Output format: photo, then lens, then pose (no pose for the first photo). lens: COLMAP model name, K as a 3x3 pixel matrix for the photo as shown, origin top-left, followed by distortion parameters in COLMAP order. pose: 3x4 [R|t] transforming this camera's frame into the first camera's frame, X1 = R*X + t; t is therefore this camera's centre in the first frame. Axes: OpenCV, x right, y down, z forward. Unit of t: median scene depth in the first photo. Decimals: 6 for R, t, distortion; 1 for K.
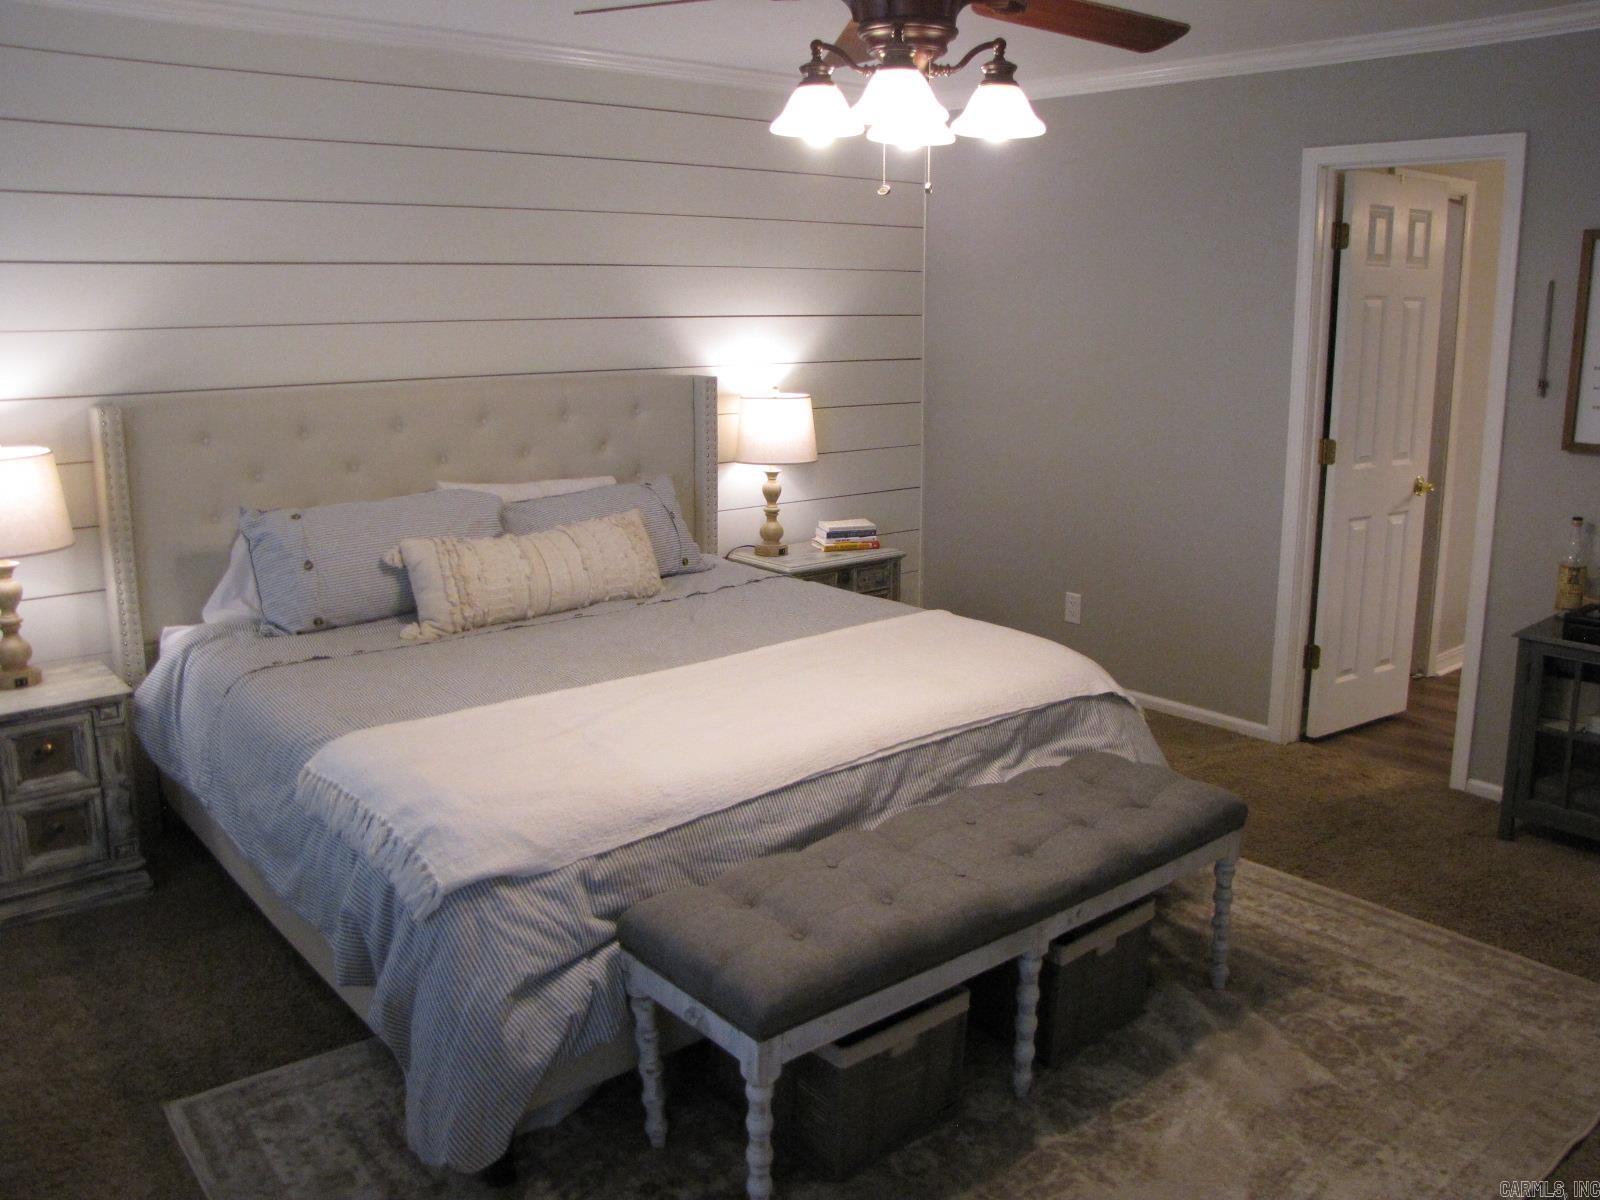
lens RADIAL K [[1349.4, 0, 795.5], [0, 1349.4, 596.7], [0, 0, 1]] dist [-0.180016, 0.148433]
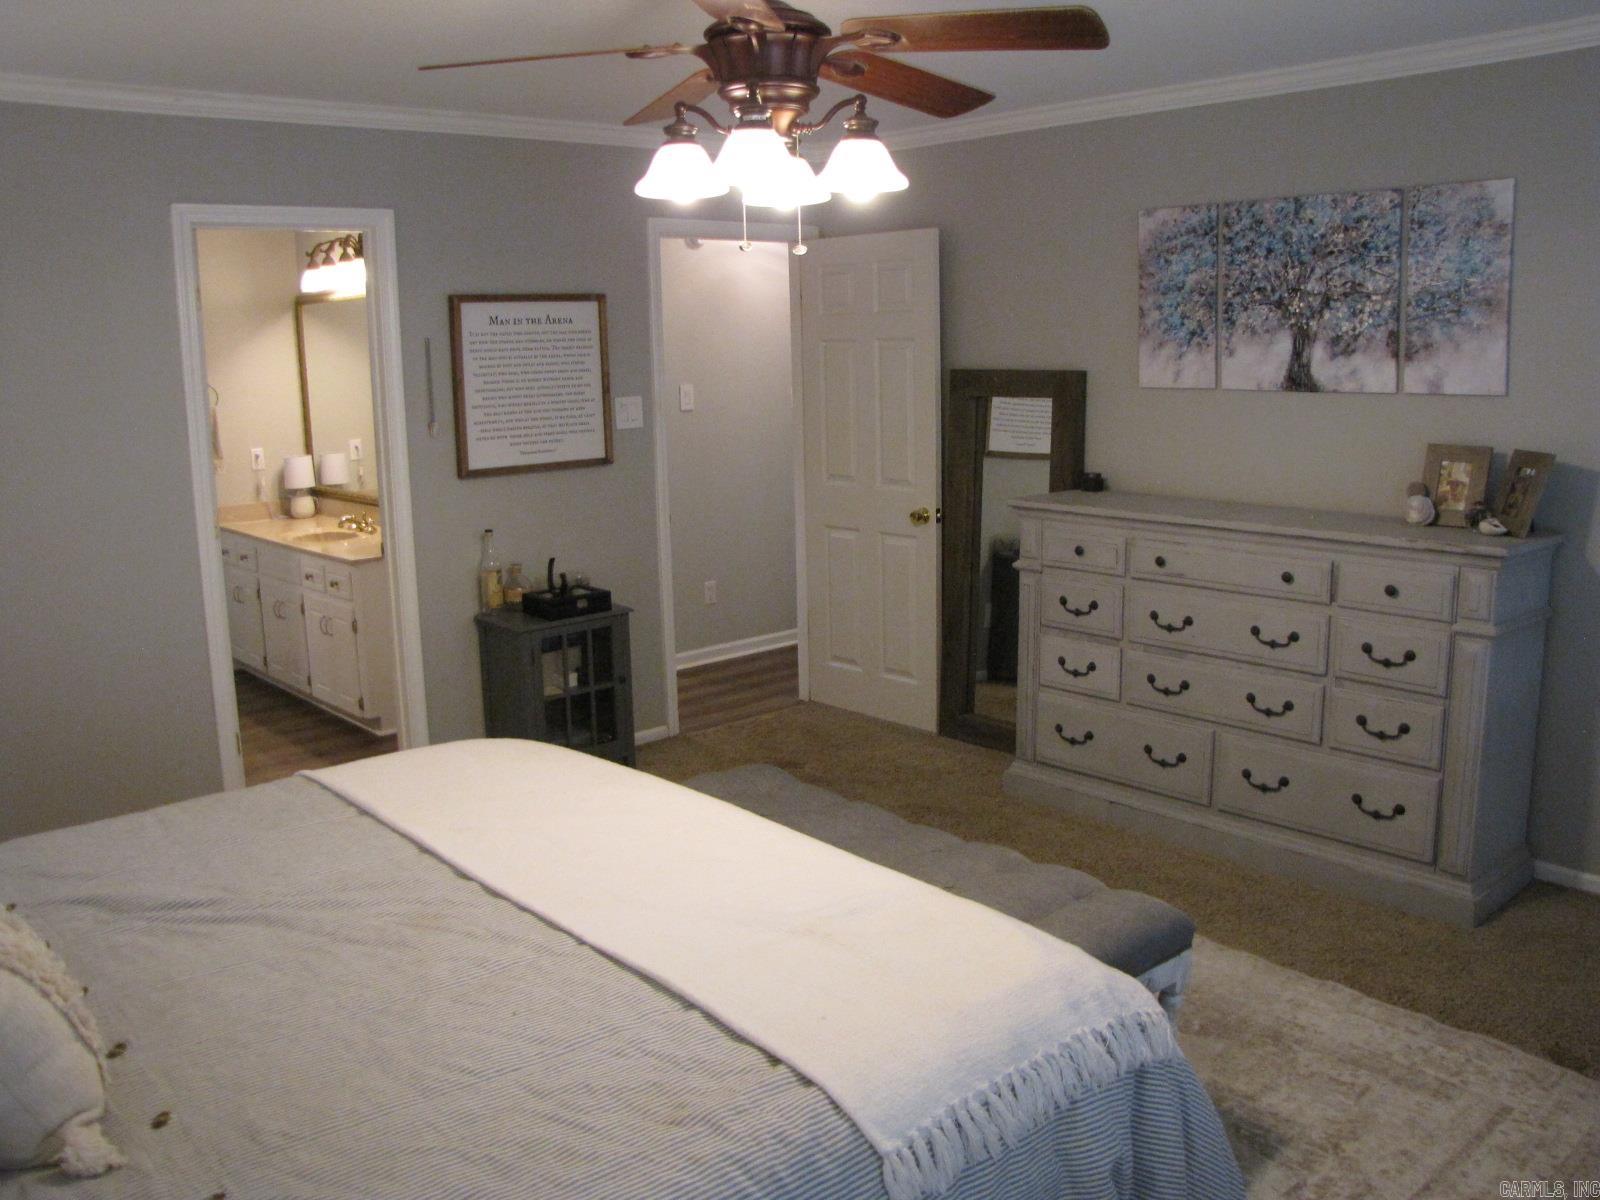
lens RADIAL K [[1349.4, 0, 807.9], [0, 1349.4, 593.9], [0, 0, 1]] dist [-0.180016, 0.148433]
pose [[-0.031189, -0.181377, 0.982919, -0.662543], [0.238425, 0.953659, 0.183543, -0.167220], [-0.970660, 0.240077, 0.013501, 0.723305]]
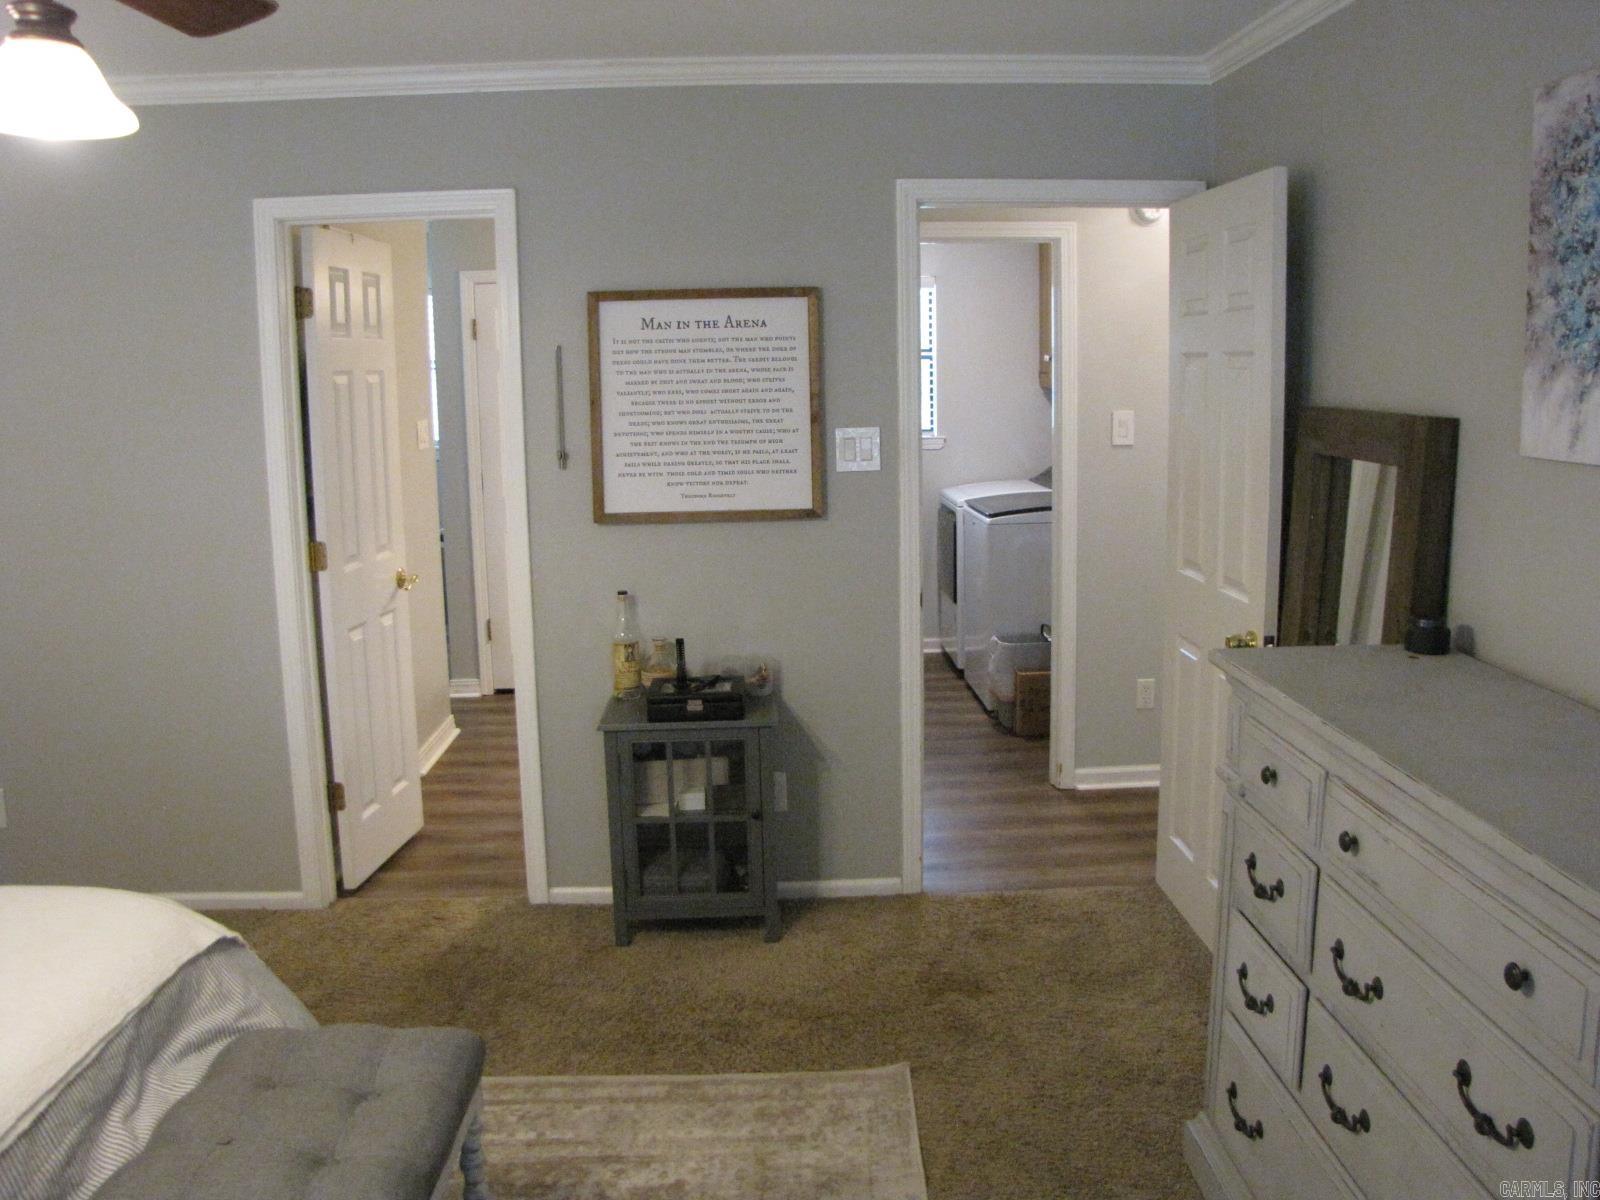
lens RADIAL K [[1349.4, 0, 808.4], [0, 1349.4, 565.7], [0, 0, 1]] dist [-0.180016, 0.148433]
pose [[0.609151, -0.126936, 0.782830, -0.082614], [0.188060, 0.982073, 0.012906, -0.069250], [-0.770434, 0.139357, 0.622102, 0.284269]]
